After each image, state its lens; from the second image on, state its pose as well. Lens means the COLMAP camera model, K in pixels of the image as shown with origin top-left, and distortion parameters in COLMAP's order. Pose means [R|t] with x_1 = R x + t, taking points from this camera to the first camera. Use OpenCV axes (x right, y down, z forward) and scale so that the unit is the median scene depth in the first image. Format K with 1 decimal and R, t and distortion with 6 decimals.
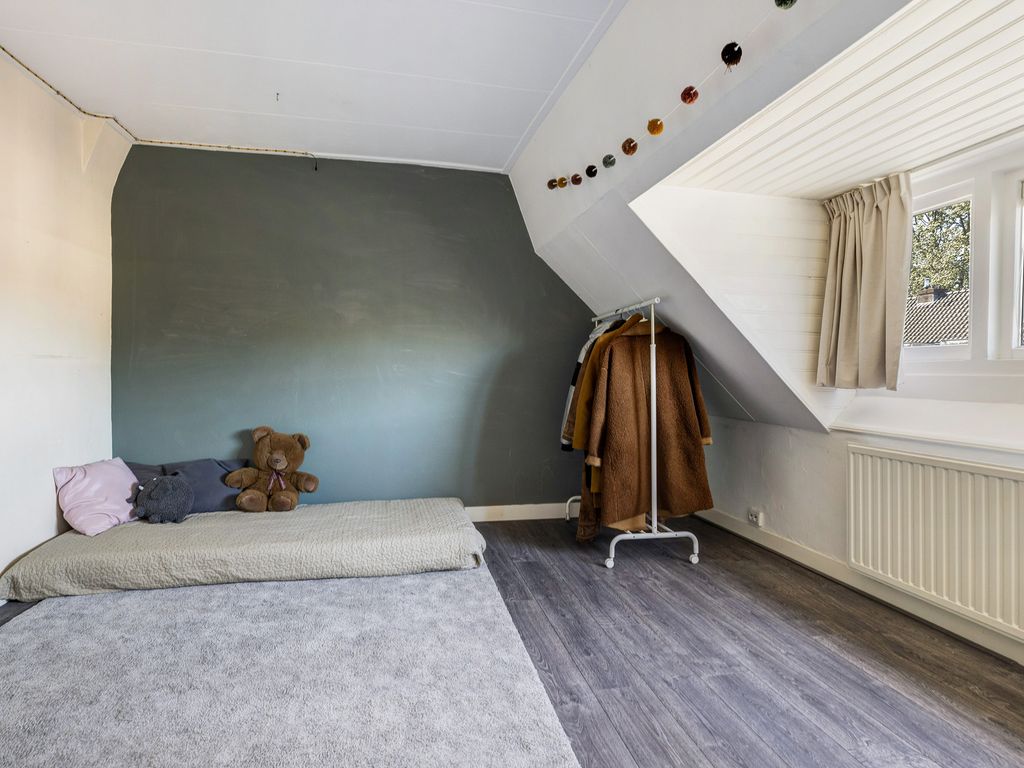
lens RADIAL K [[571.6, 0, 512.0], [0, 571.6, 384.0], [0, 0, 1]] dist [-0.003524, 0.000094]
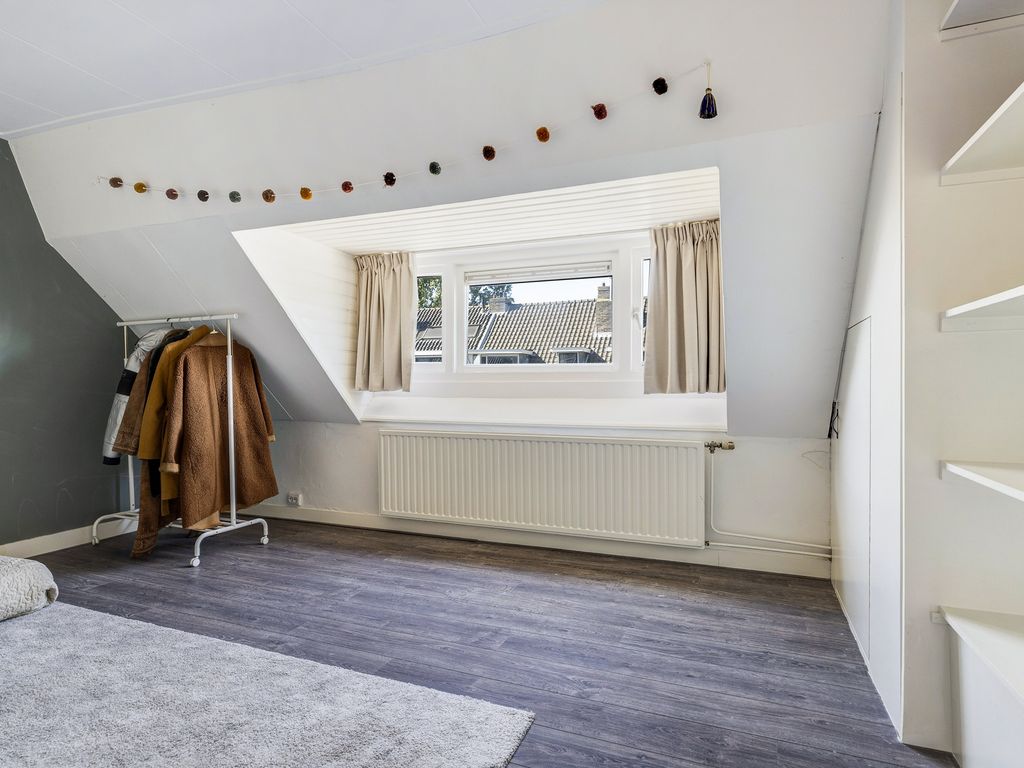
lens RADIAL K [[571.6, 0, 512.0], [0, 571.6, 384.0], [0, 0, 1]] dist [-0.003524, 0.000094]
pose [[0.551870, -0.007444, 0.833897, -0.419342], [0.019162, 0.999809, -0.003756, 0.001345], [-0.833710, 0.018052, 0.551907, -0.078764]]
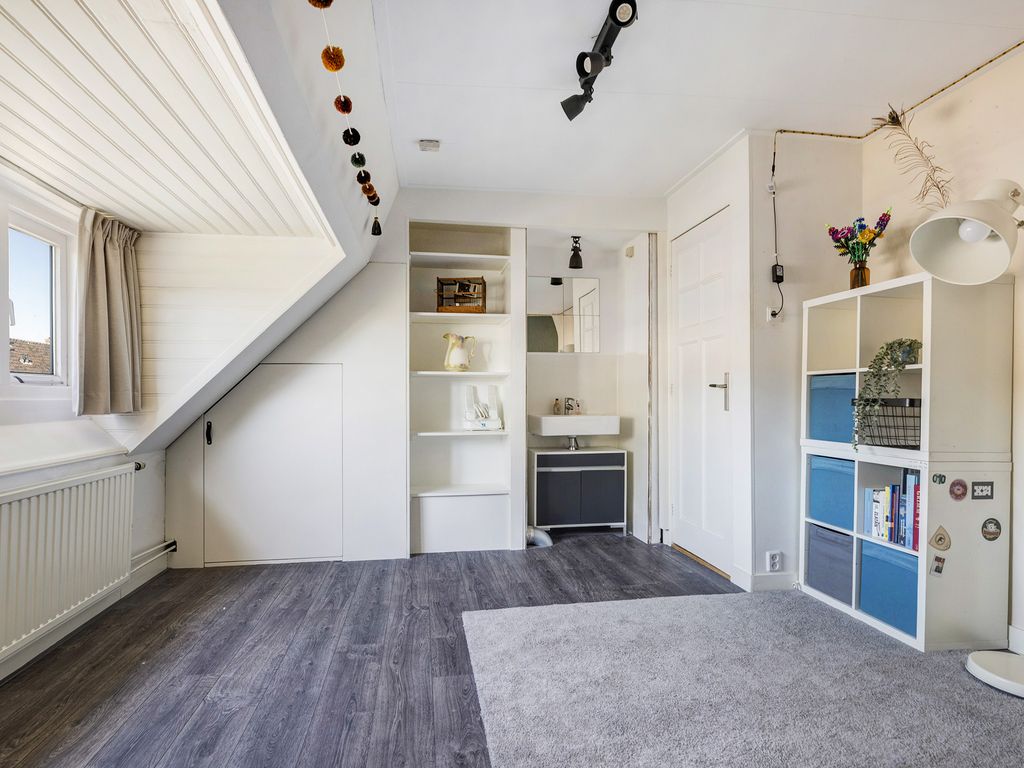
lens RADIAL K [[571.6, 0, 512.0], [0, 571.6, 384.0], [0, 0, 1]] dist [-0.003524, 0.000094]
pose [[-0.999082, -0.004933, 0.042546, -0.005238], [-0.005232, 0.999962, -0.006940, -0.024484], [-0.042511, -0.007156, -0.999070, 1.250563]]
